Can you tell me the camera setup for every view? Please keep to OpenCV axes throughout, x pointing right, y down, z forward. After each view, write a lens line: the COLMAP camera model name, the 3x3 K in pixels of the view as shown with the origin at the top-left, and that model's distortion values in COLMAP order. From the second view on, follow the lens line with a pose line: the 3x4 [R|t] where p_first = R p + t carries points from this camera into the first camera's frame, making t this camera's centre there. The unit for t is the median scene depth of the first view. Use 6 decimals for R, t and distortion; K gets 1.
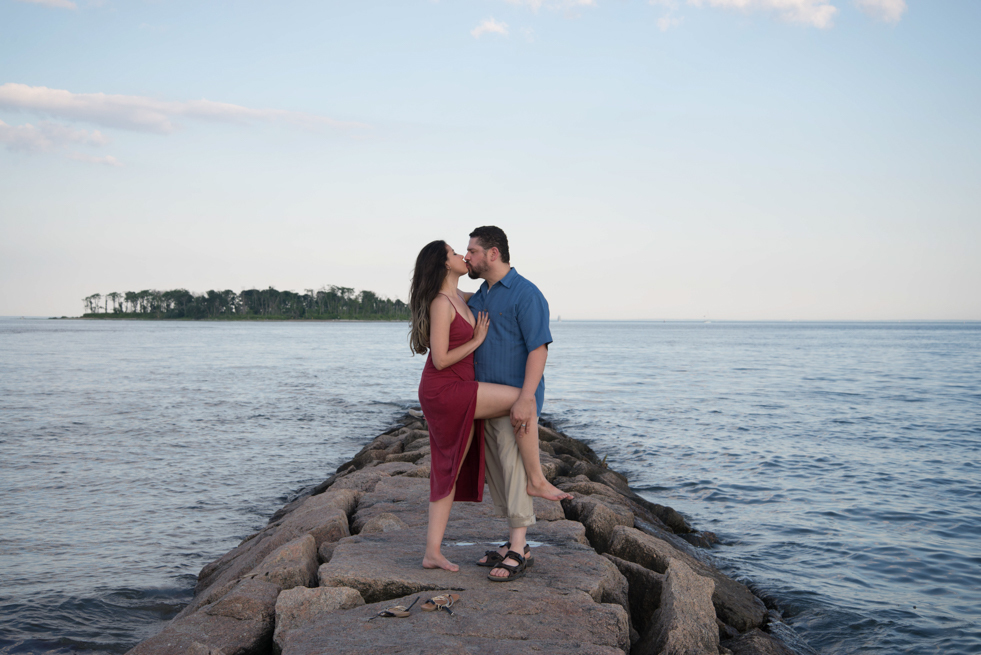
lens RADIAL K [[1540.5, 0, 494.0], [0, 1540.5, 332.2], [0, 0, 1]] dist [0.313172, 0.000000]
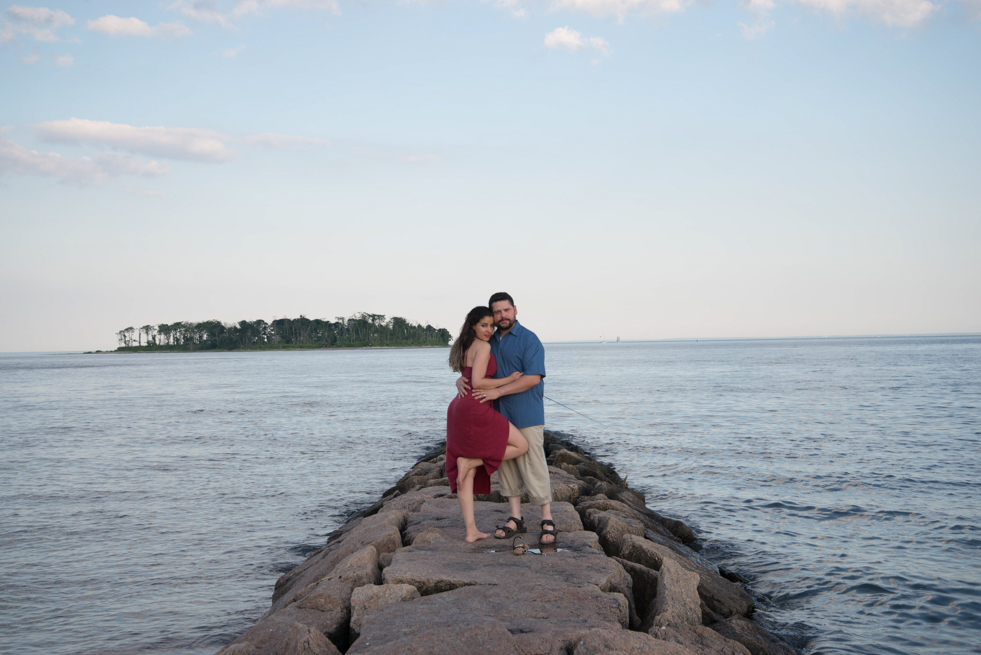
lens RADIAL K [[1551.7, 0, 489.2], [0, 1551.7, 323.9], [0, 0, 1]] dist [0.309927, 0.000000]
pose [[0.999426, -0.024758, -0.023138, 0.004131], [0.024282, 0.999492, -0.020660, -0.010600], [0.023637, 0.020086, 0.999519, -0.145699]]
